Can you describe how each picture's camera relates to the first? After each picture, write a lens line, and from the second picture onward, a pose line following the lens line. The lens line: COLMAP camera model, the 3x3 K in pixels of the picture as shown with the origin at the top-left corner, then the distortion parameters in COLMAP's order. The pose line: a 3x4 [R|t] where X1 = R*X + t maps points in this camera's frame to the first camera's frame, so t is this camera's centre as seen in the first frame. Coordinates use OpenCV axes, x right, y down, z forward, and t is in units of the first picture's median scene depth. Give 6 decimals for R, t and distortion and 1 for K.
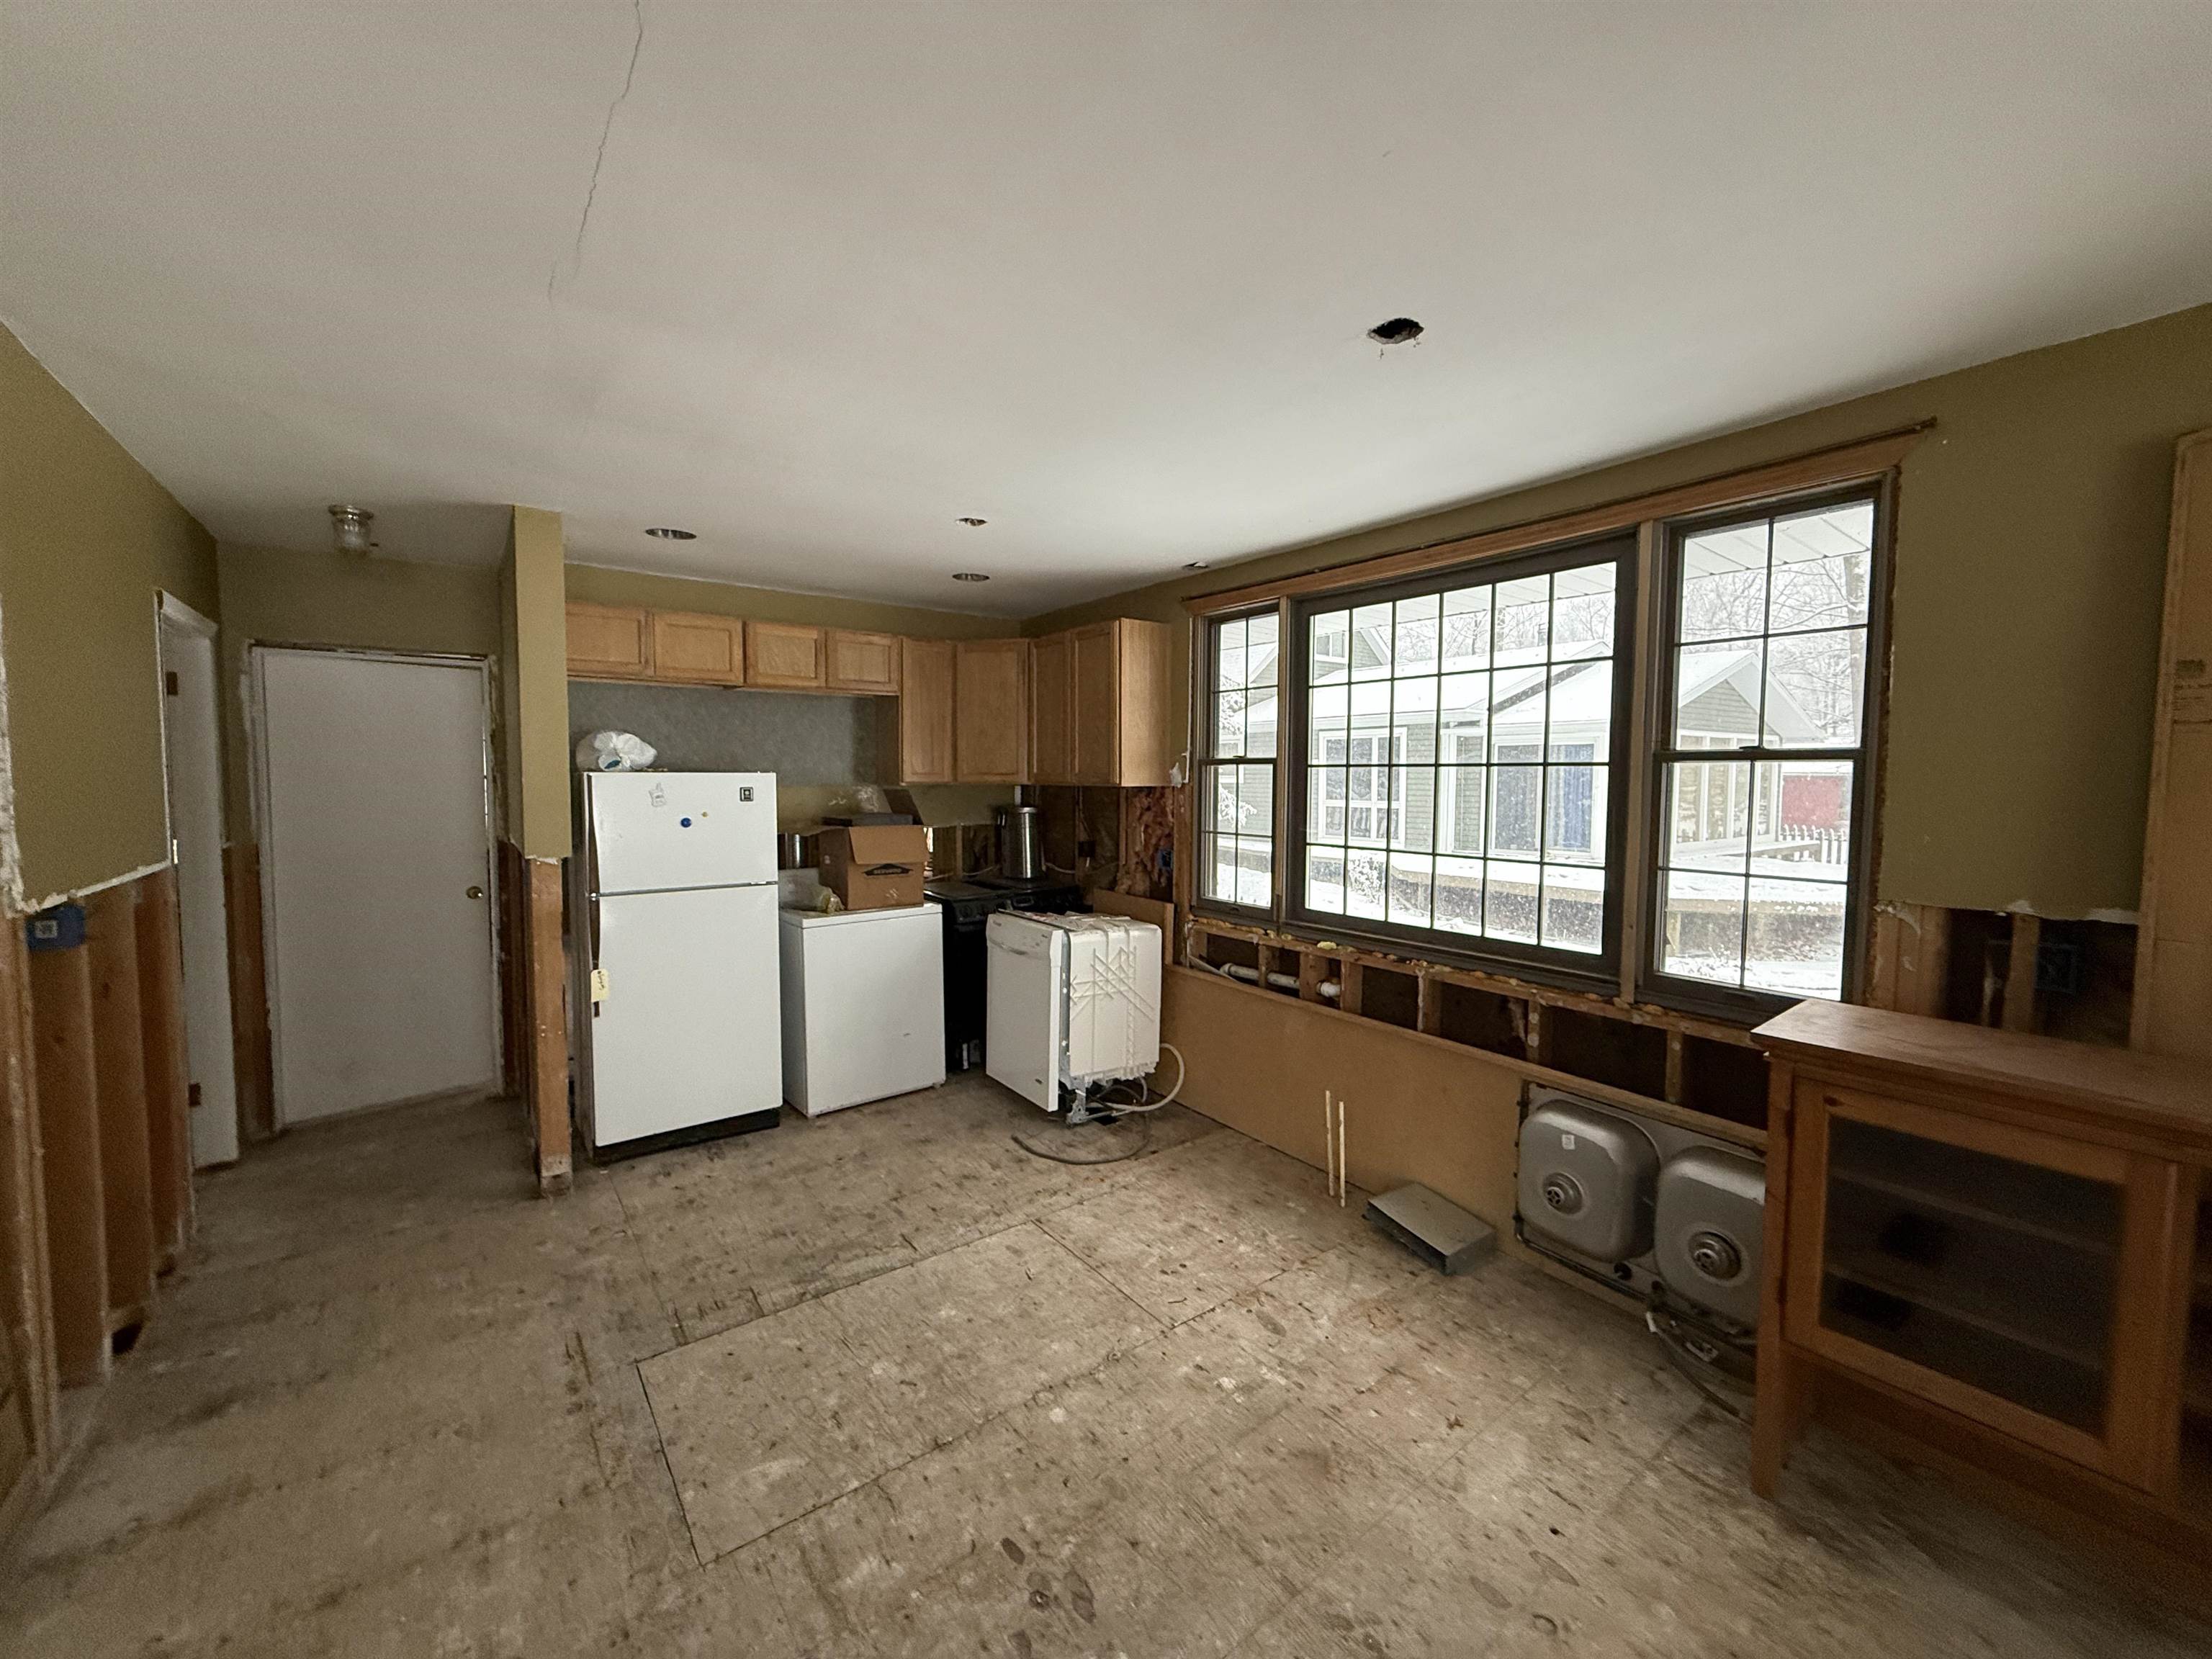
lens RADIAL K [[877.6, 0, 1102.2], [0, 877.6, 828.0], [0, 0, 1]] dist [0.000276, 0.000297]
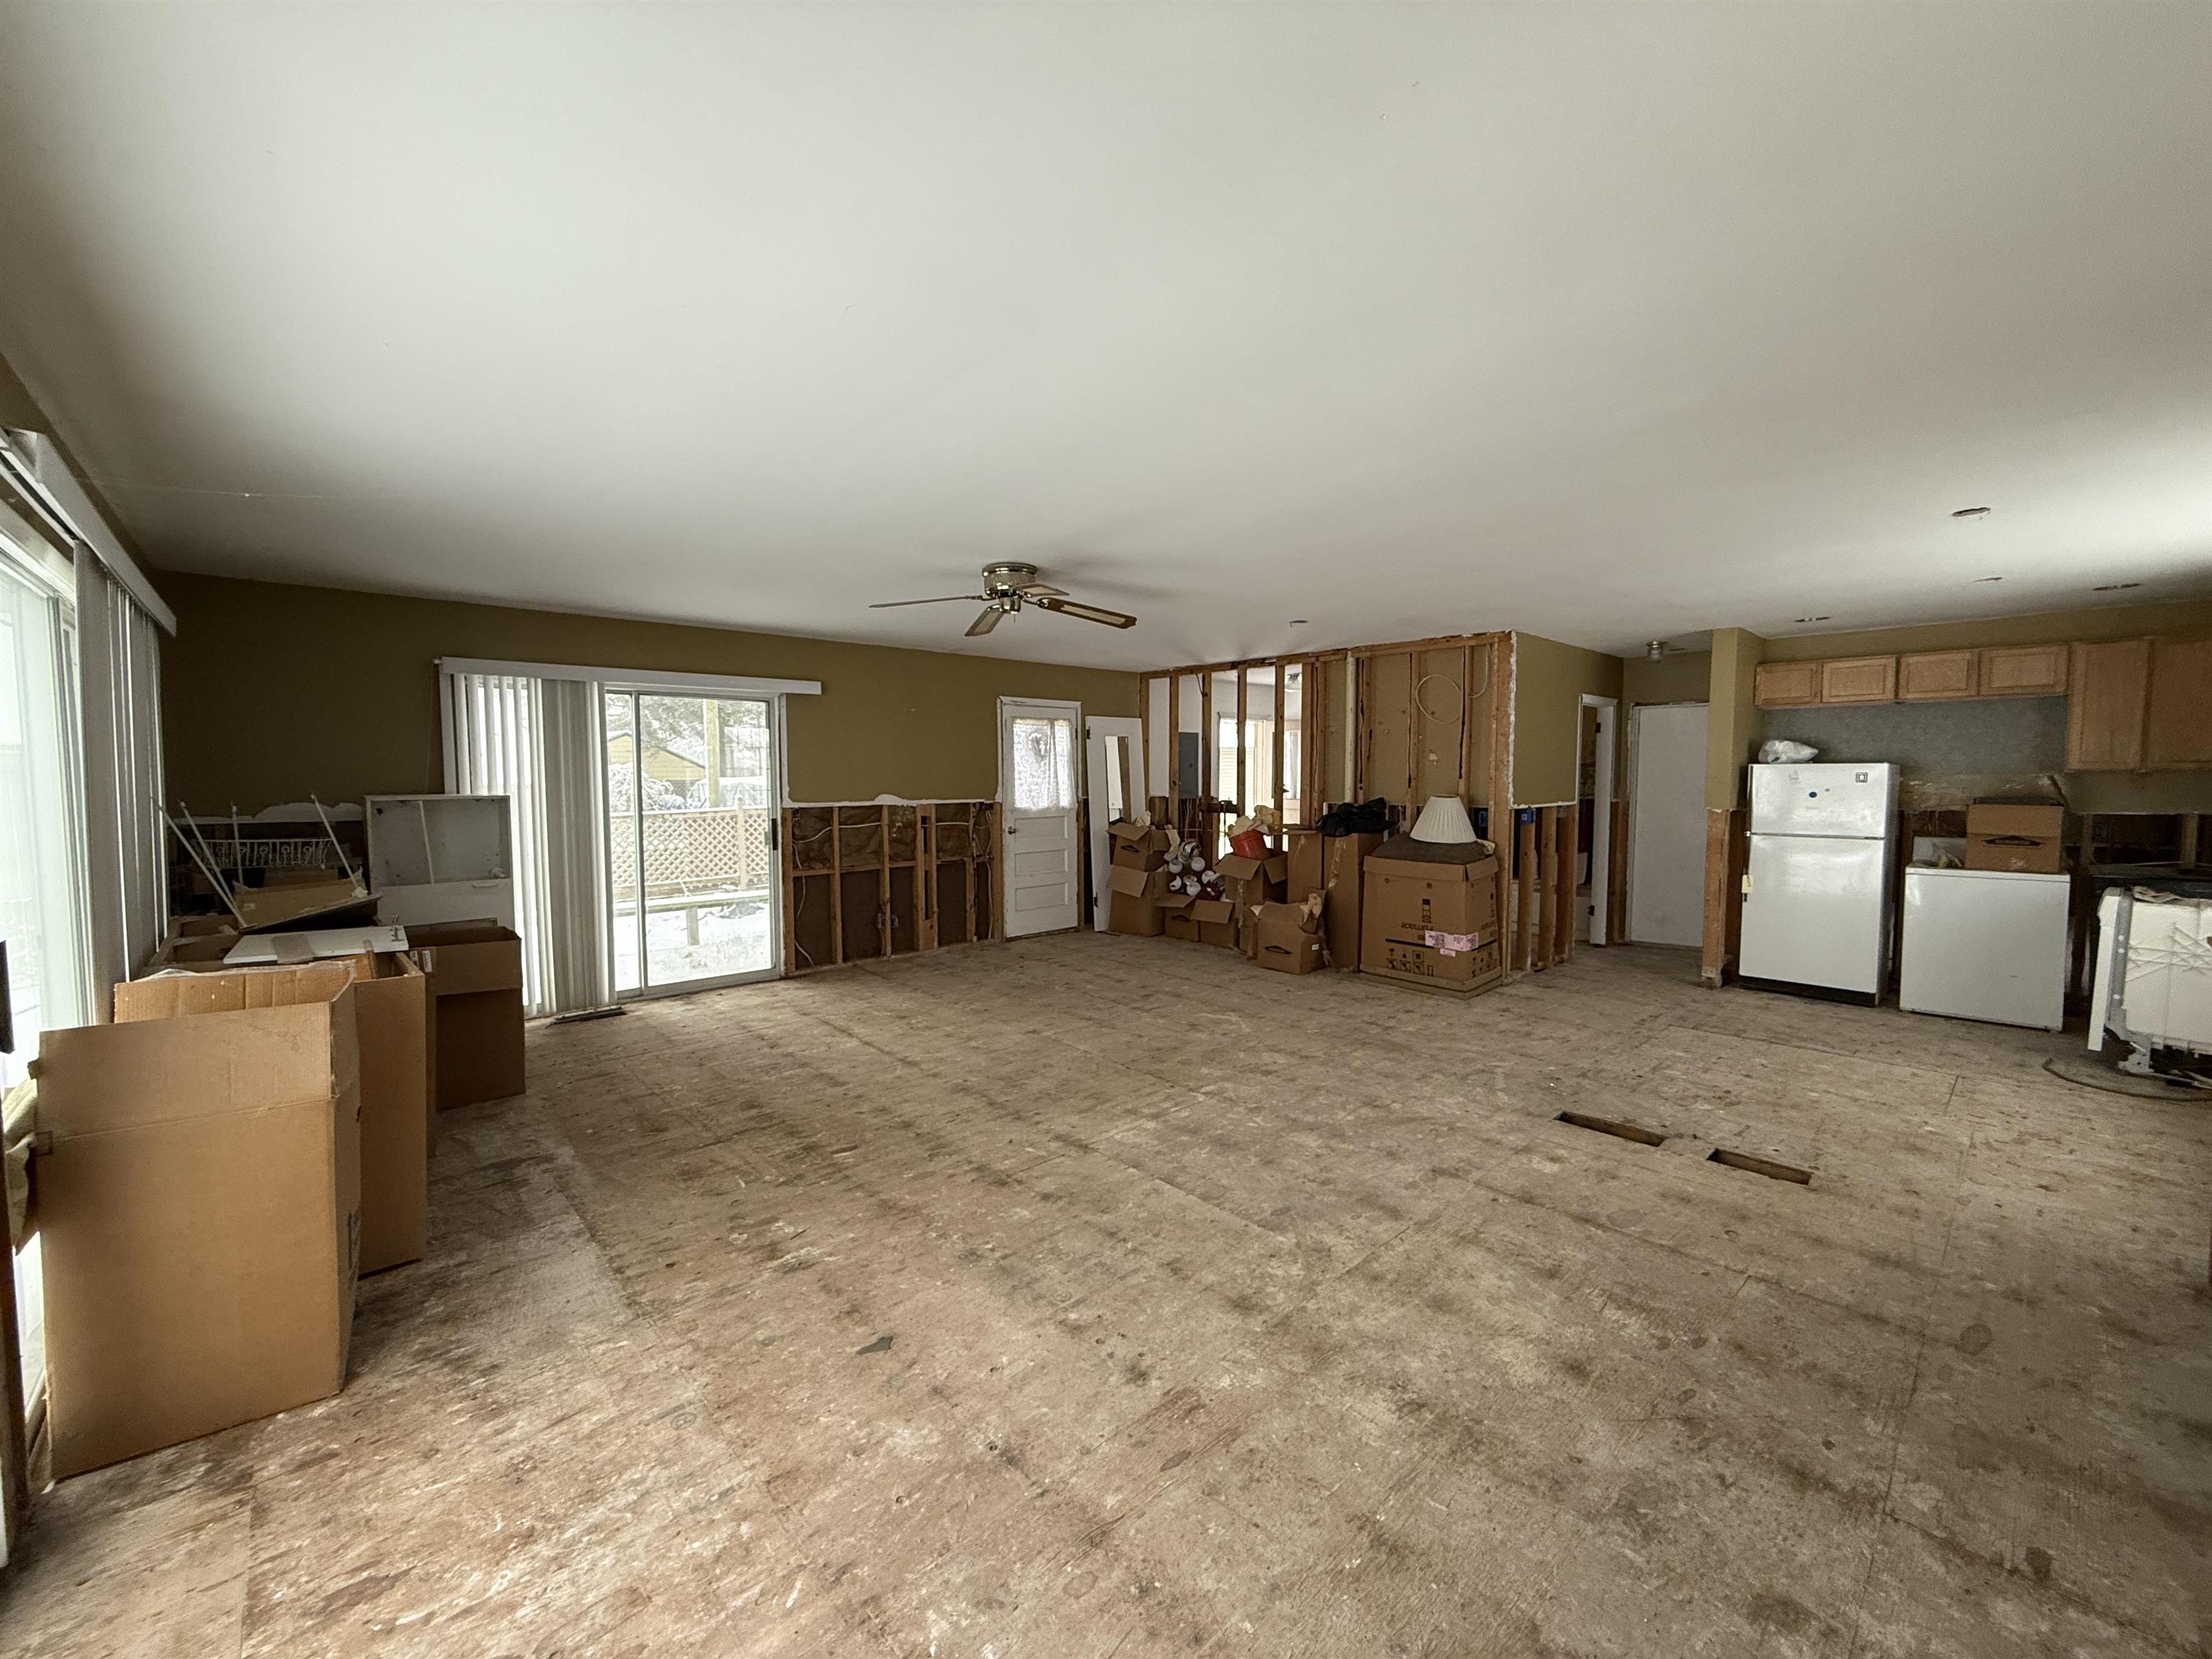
lens RADIAL K [[877.6, 0, 1102.3], [0, 877.6, 822.9], [0, 0, 1]] dist [0.000276, 0.000297]
pose [[0.103655, 0.052400, -0.993232, 1.250580], [-0.055778, 0.997346, 0.046796, 0.053714], [0.993048, 0.050550, 0.106302, -0.587403]]
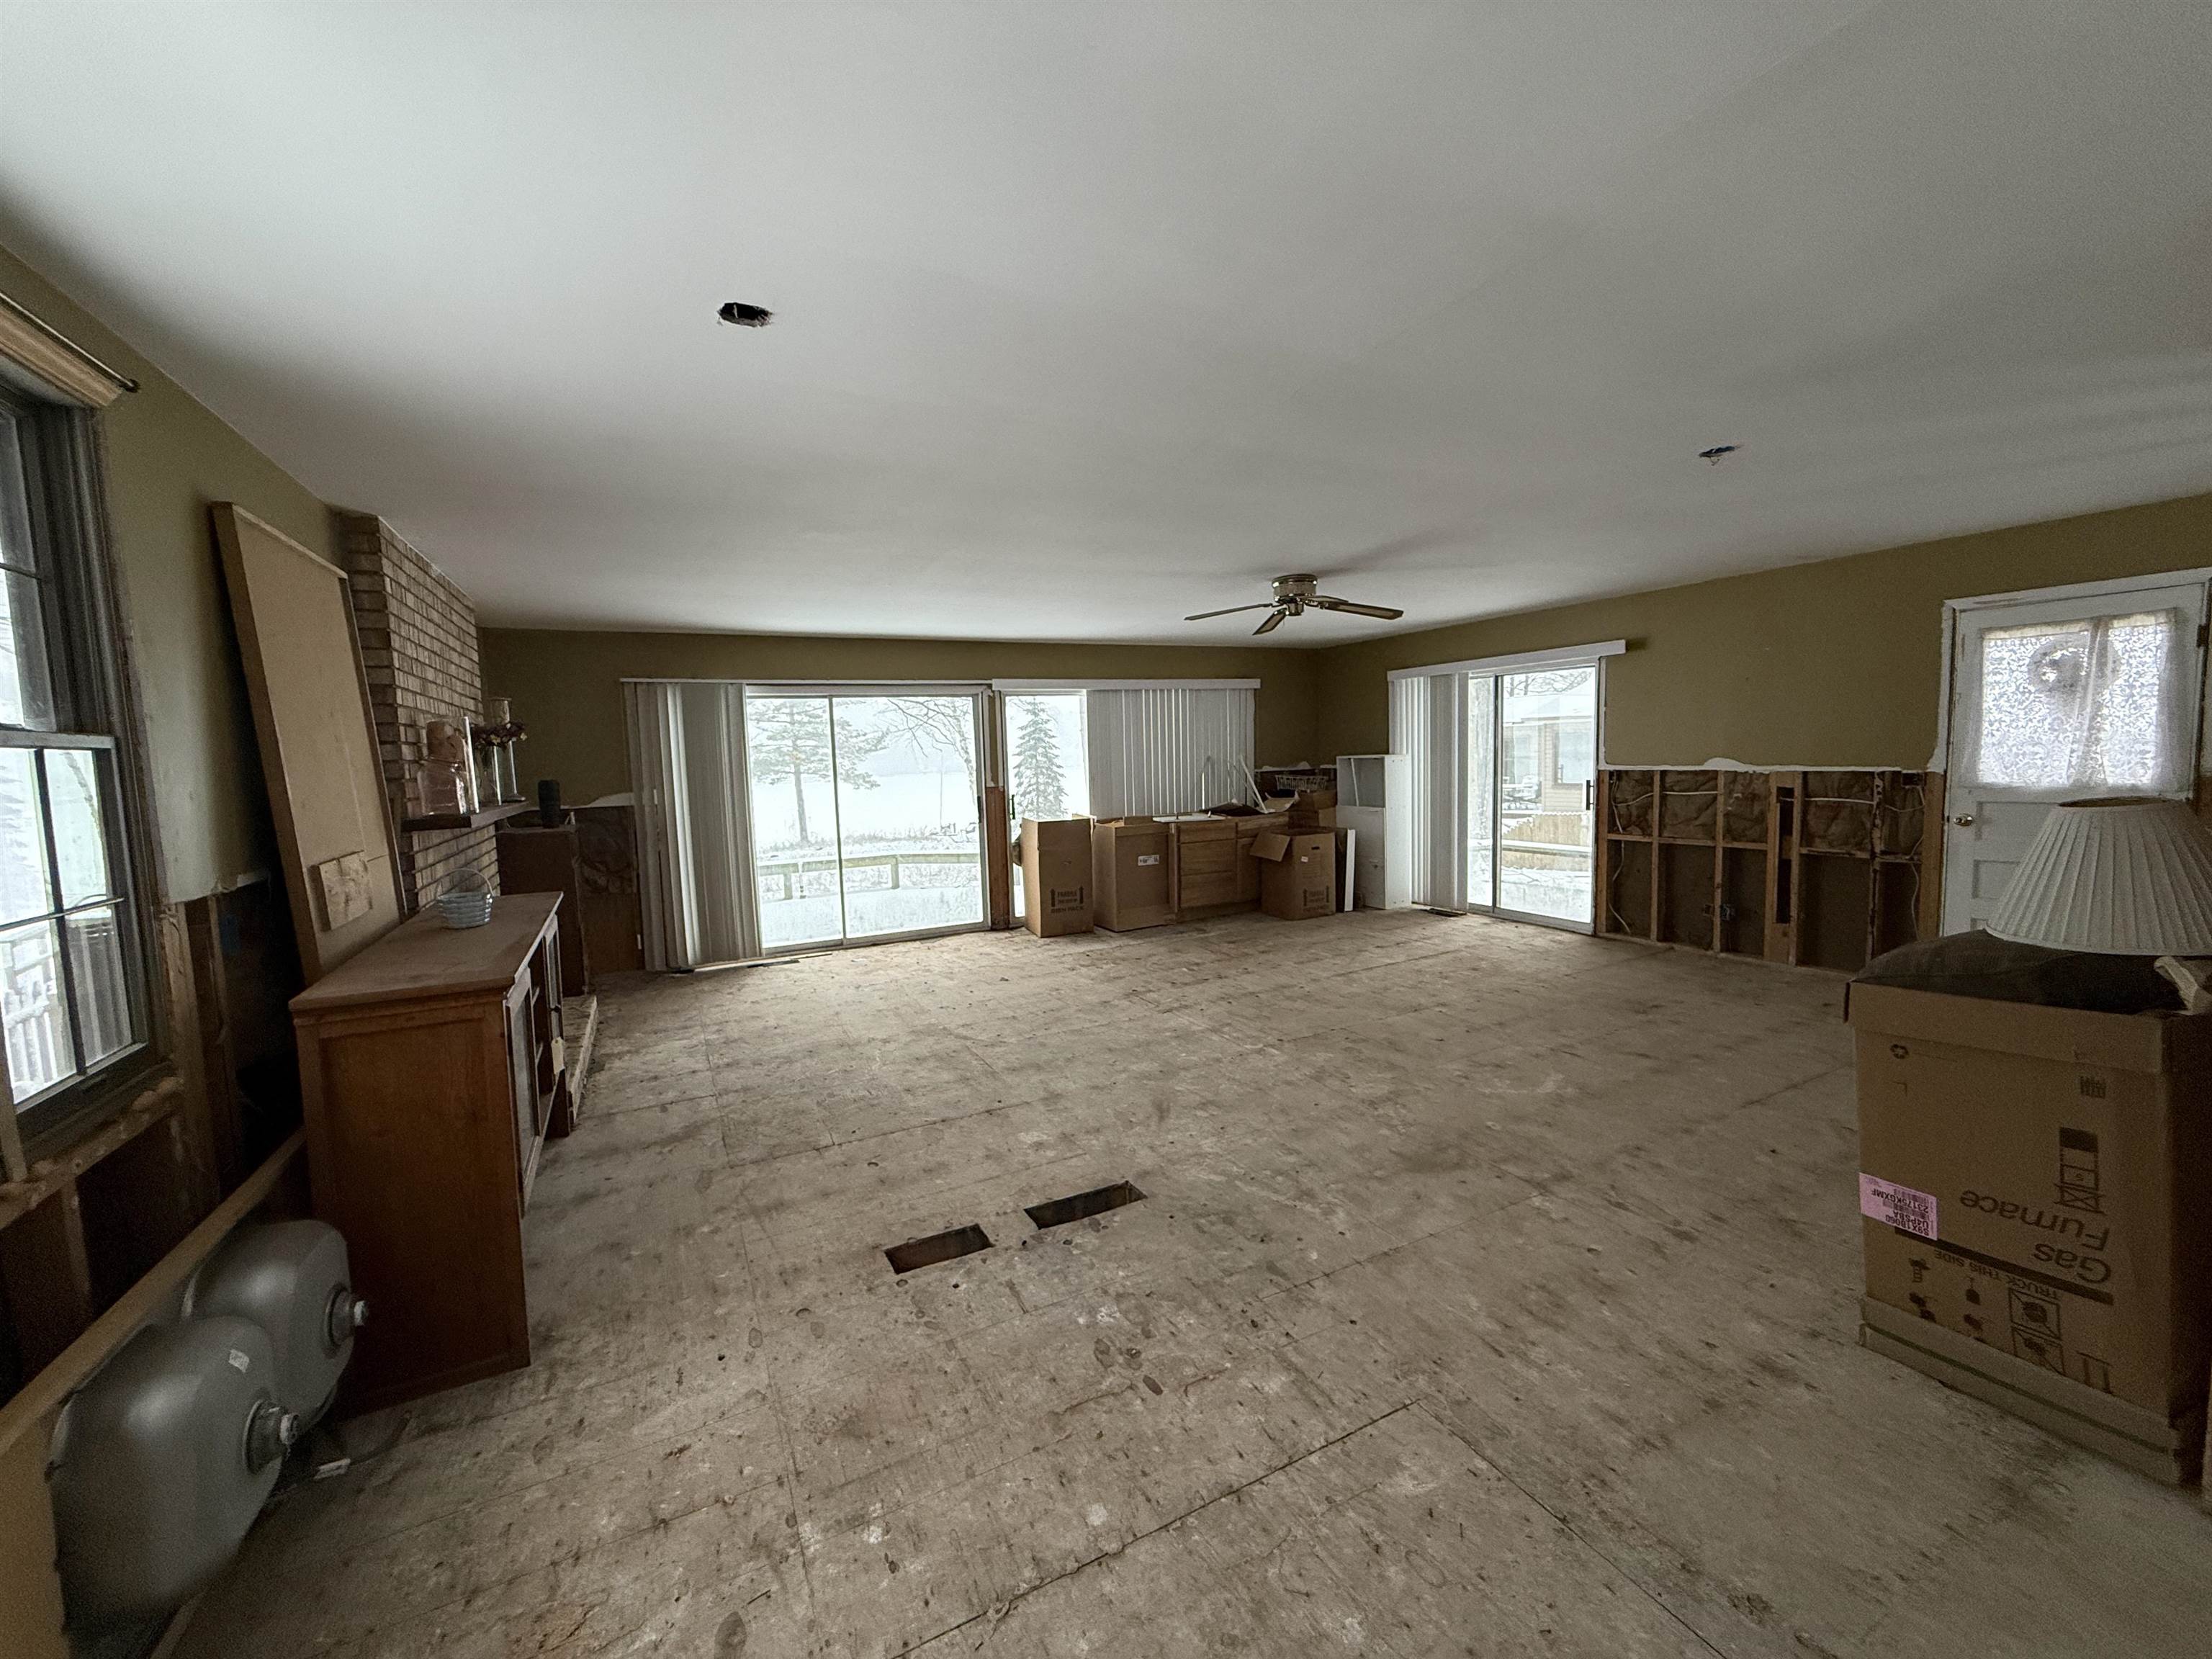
lens RADIAL K [[877.6, 0, 1102.4], [0, 877.6, 827.9], [0, 0, 1]] dist [0.000276, 0.000297]
pose [[-0.985640, 0.013675, 0.168307, -0.152262], [0.038668, 0.988509, 0.146135, -0.067767], [-0.164374, 0.150544, -0.974842, 1.277366]]
